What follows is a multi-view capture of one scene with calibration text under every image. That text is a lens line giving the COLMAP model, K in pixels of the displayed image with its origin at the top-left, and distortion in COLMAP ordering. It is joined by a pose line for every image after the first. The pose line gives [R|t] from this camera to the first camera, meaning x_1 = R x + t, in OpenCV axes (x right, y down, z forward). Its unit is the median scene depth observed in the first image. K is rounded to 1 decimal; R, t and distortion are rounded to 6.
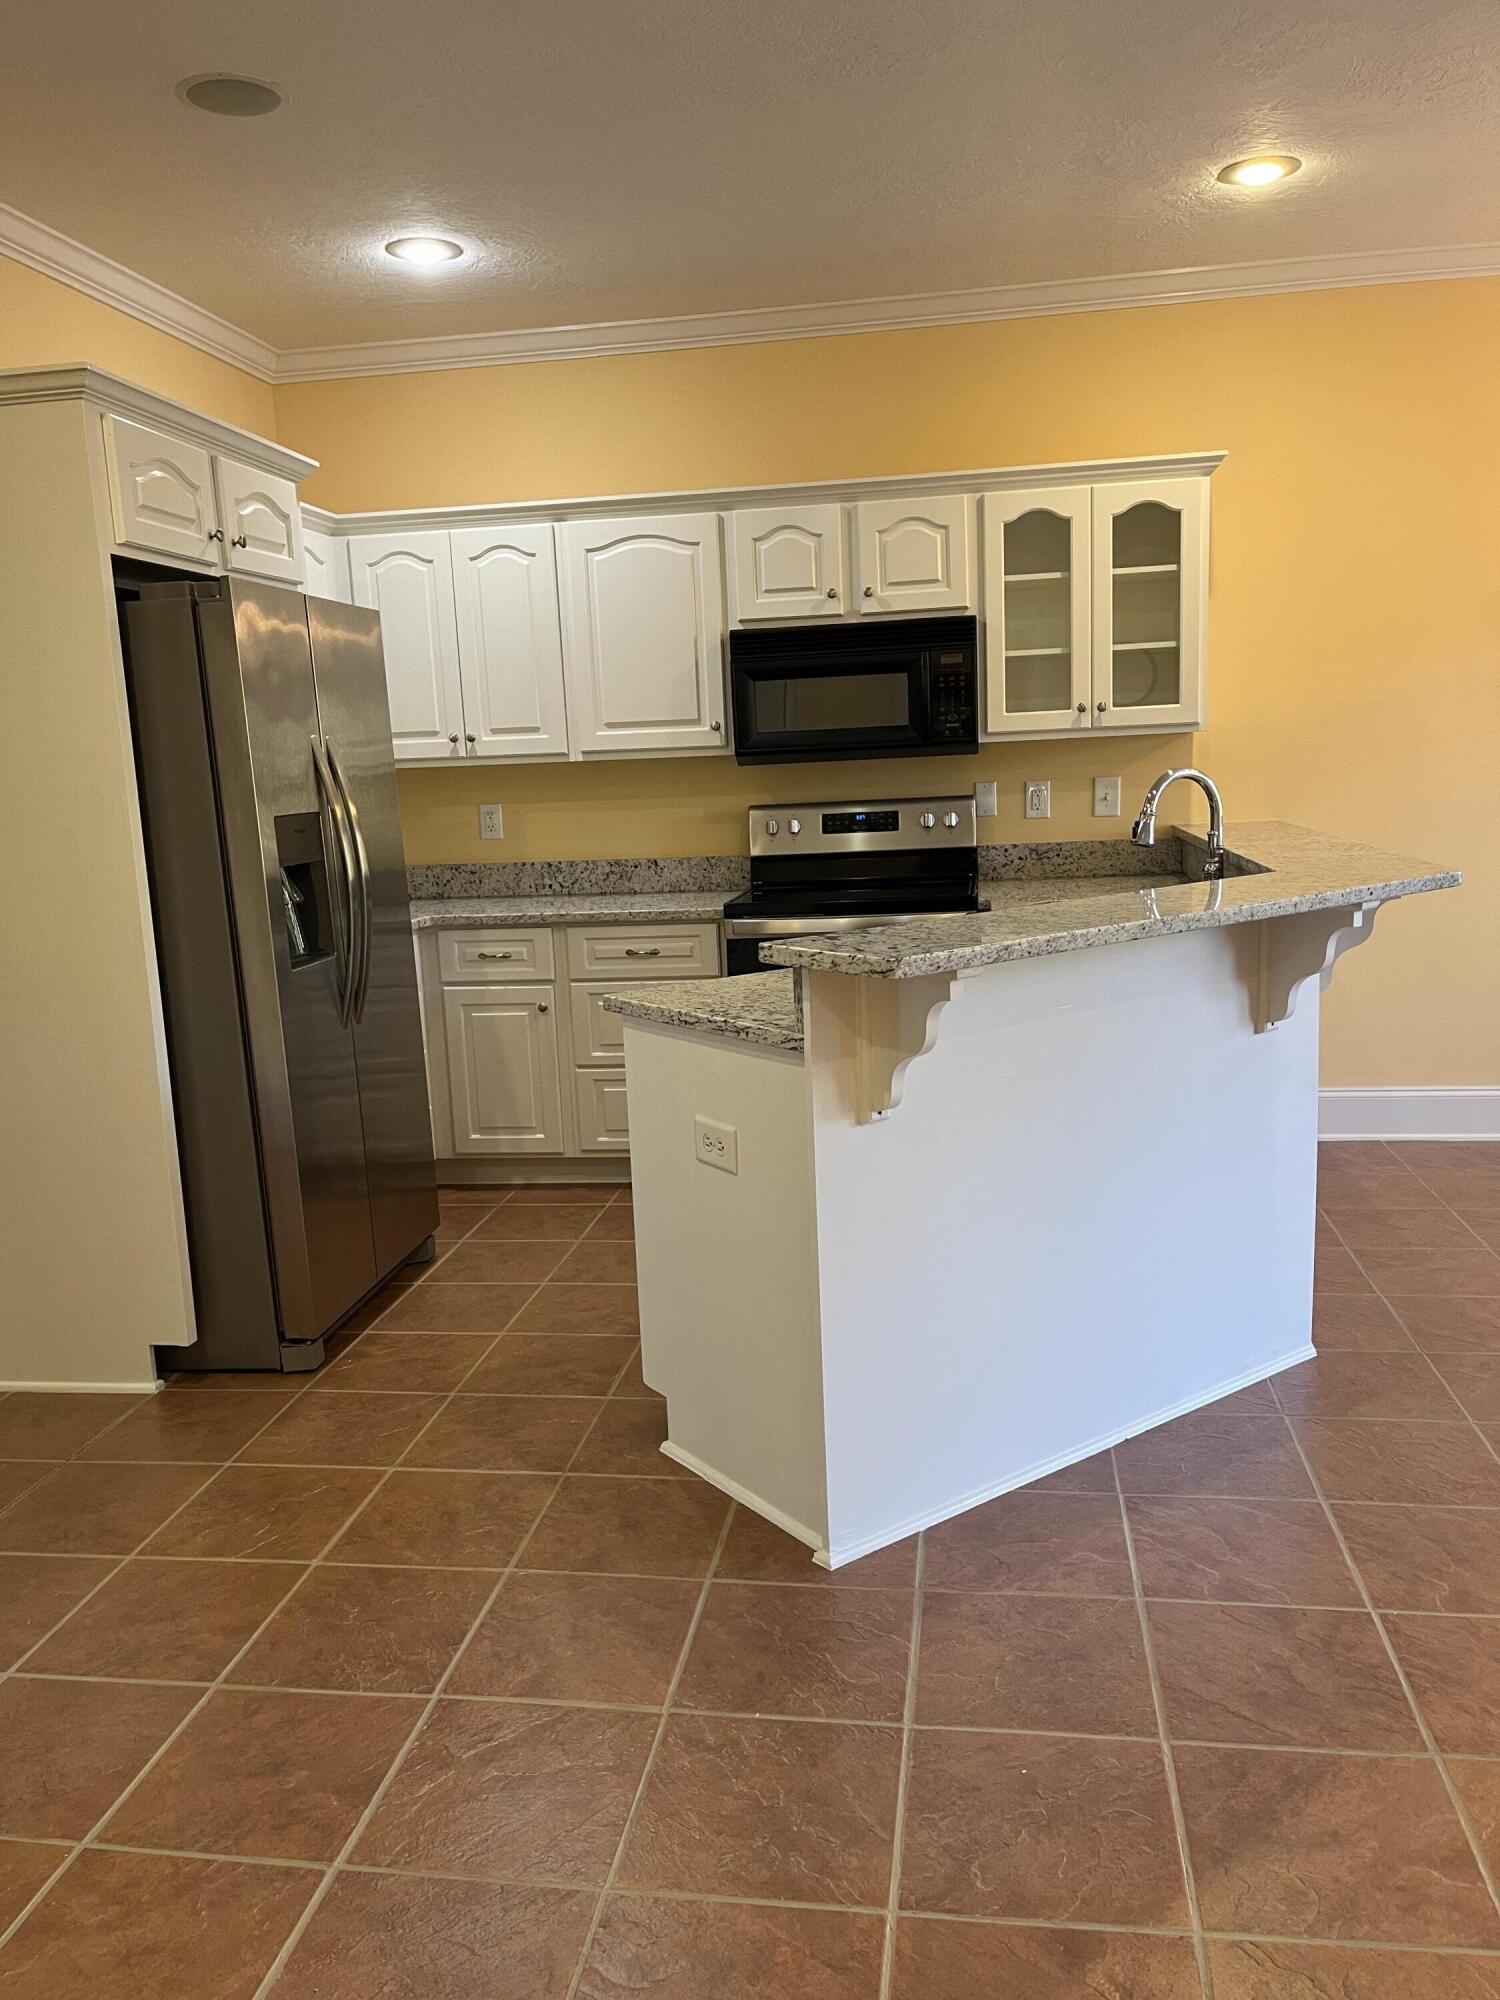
lens RADIAL K [[1501.9, 0, 743.7], [0, 1501.9, 1020.7], [0, 0, 1]] dist [0.061445, -0.087072]
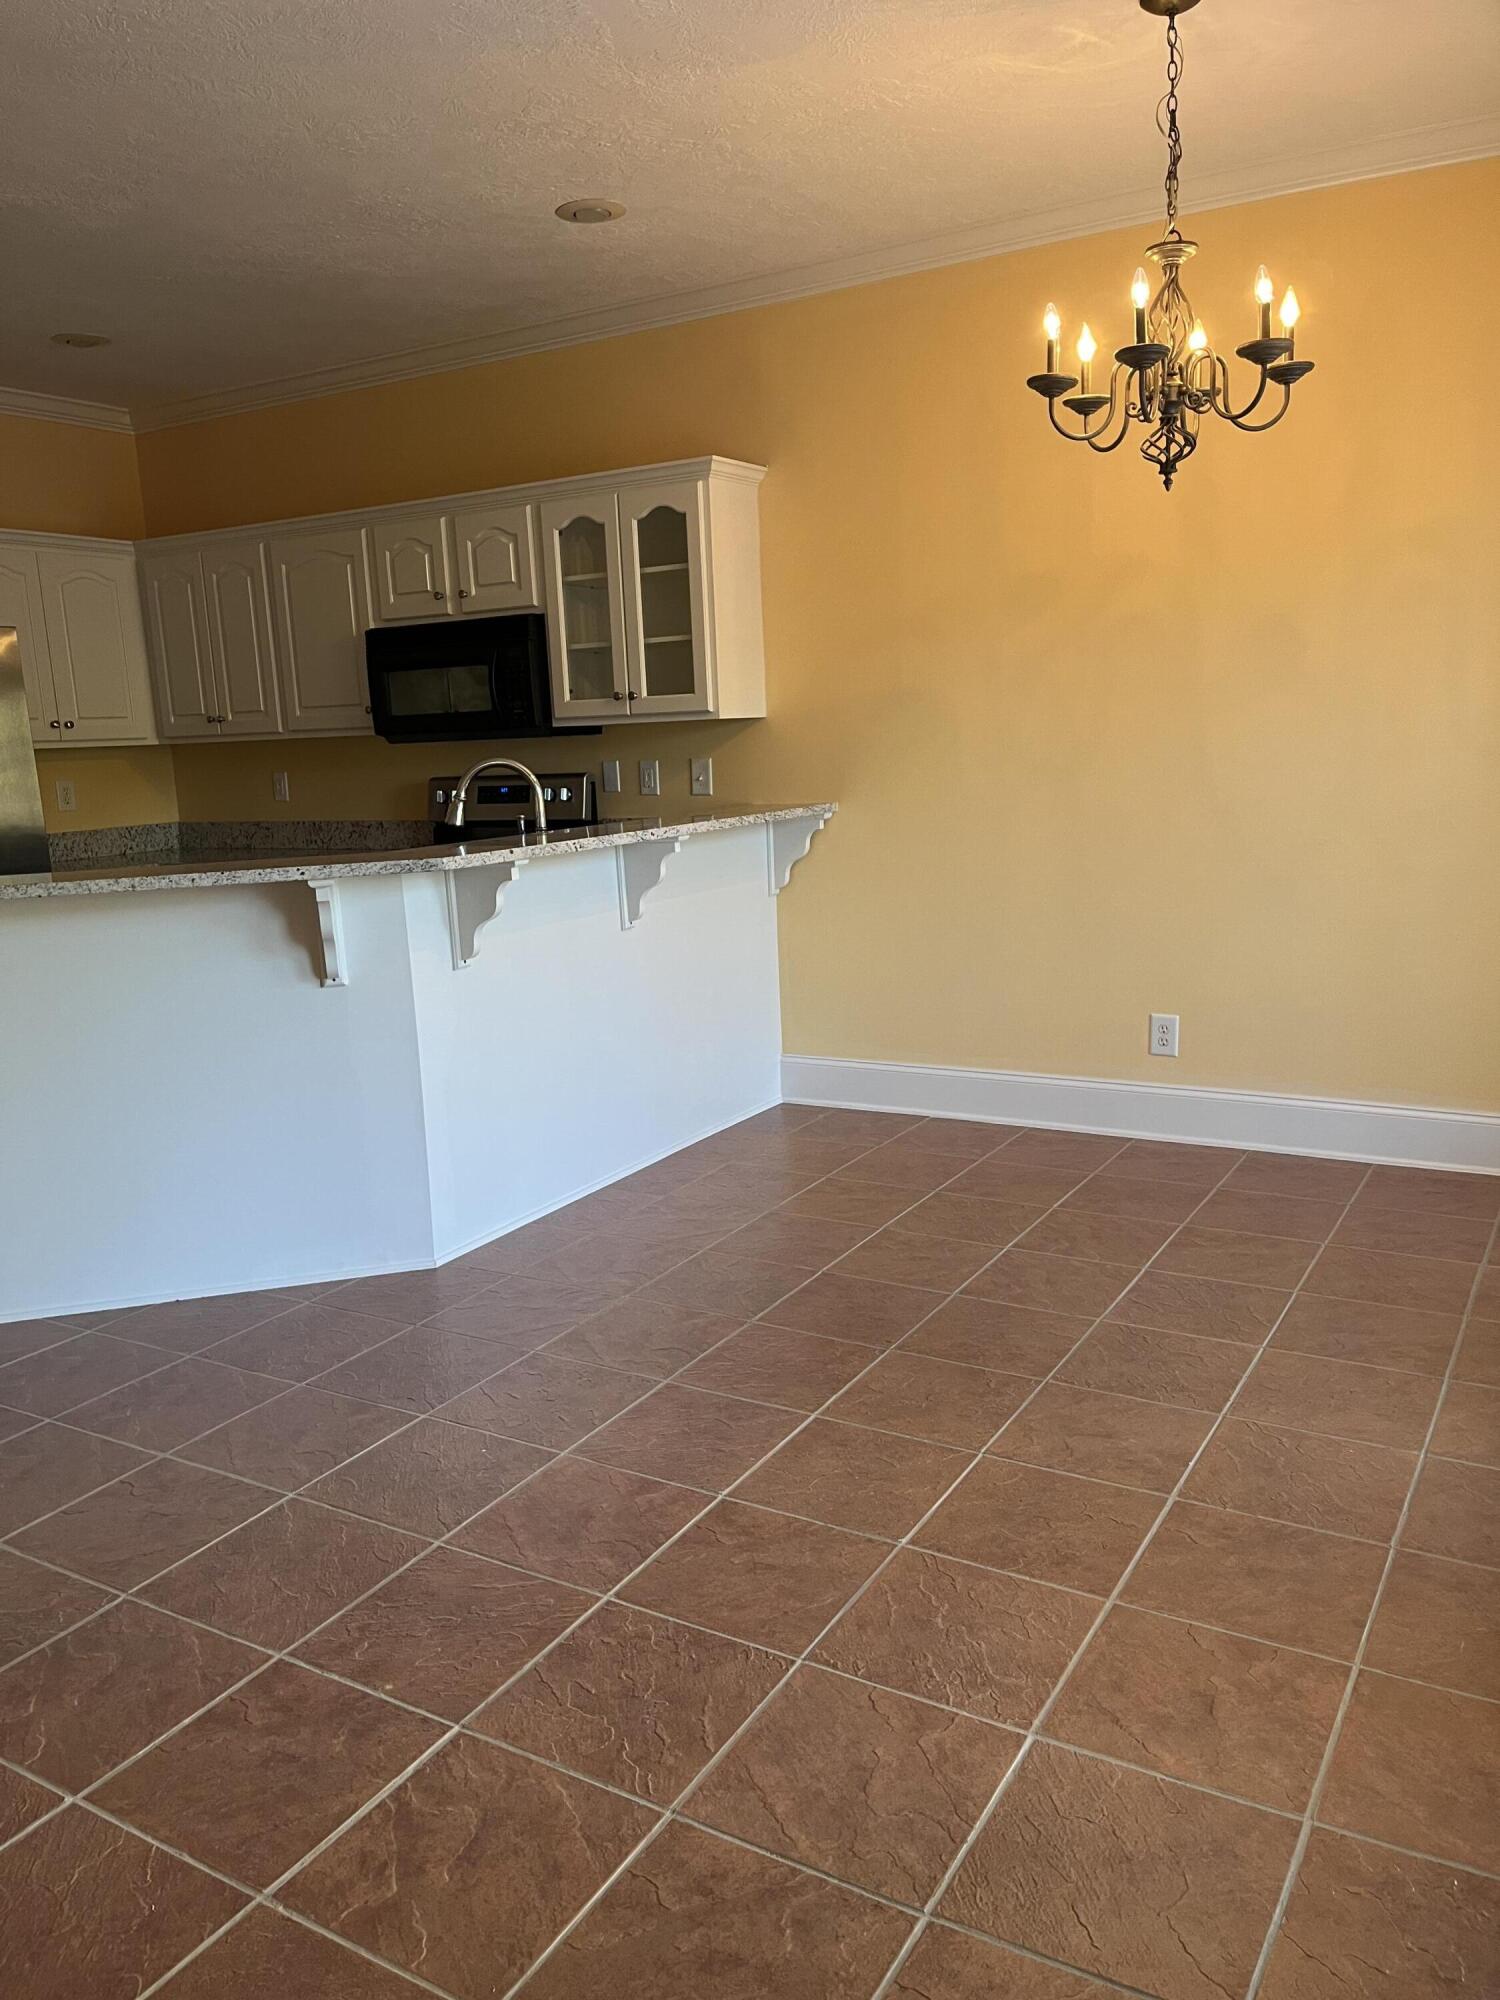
lens RADIAL K [[1501.9, 0, 739.4], [0, 1501.9, 1023.7], [0, 0, 1]] dist [0.061445, -0.087072]
pose [[0.930011, 0.074814, -0.359837, 0.709956], [-0.062332, 0.996986, 0.046184, -0.024885], [0.362208, -0.020522, 0.931871, 0.002378]]
